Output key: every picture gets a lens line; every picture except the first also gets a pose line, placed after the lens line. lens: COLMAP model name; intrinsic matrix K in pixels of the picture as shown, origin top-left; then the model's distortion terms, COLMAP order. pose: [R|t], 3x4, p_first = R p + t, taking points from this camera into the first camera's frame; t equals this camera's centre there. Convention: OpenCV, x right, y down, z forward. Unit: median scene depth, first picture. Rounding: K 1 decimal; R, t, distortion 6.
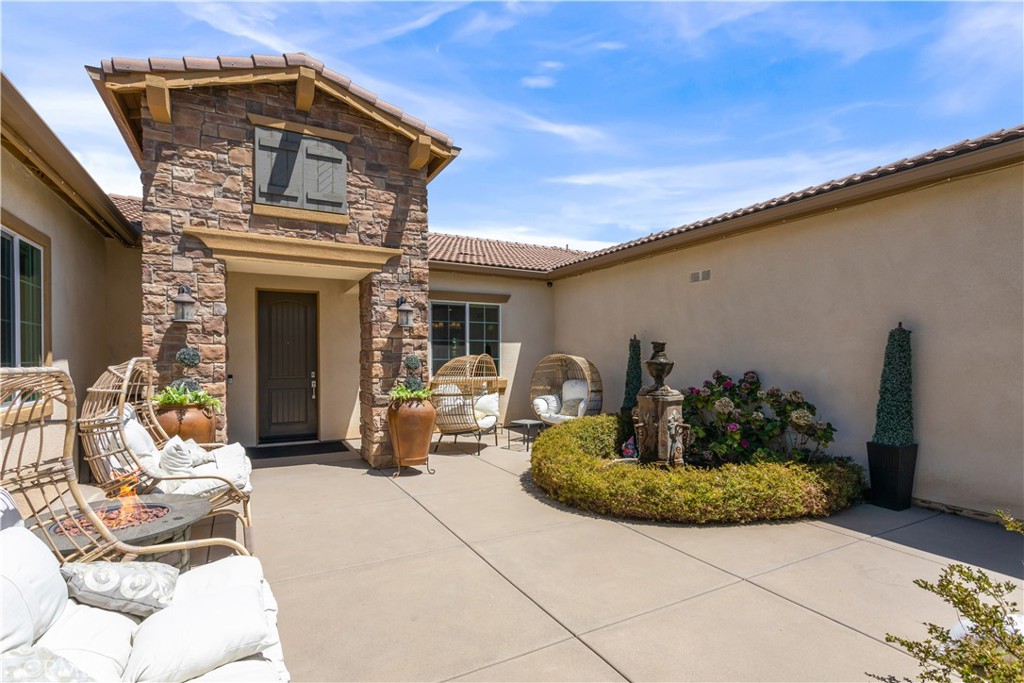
lens RADIAL K [[497.5, 0, 501.9], [0, 497.5, 360.7], [0, 0, 1]] dist [0.005796, 0.002638]
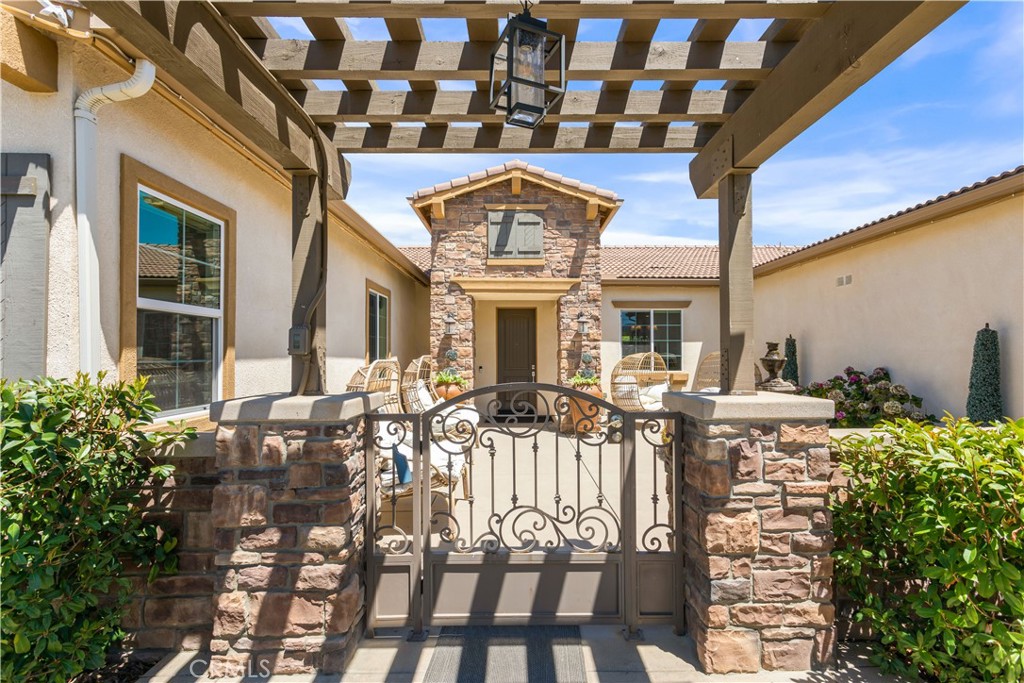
lens RADIAL K [[497.5, 0, 513.4], [0, 497.5, 344.4], [0, 0, 1]] dist [0.005796, 0.002638]
pose [[0.885580, -0.010055, -0.464379, 0.309924], [-0.001551, 0.999696, -0.024605, -0.001583], [0.464485, 0.022510, 0.885295, -0.363144]]
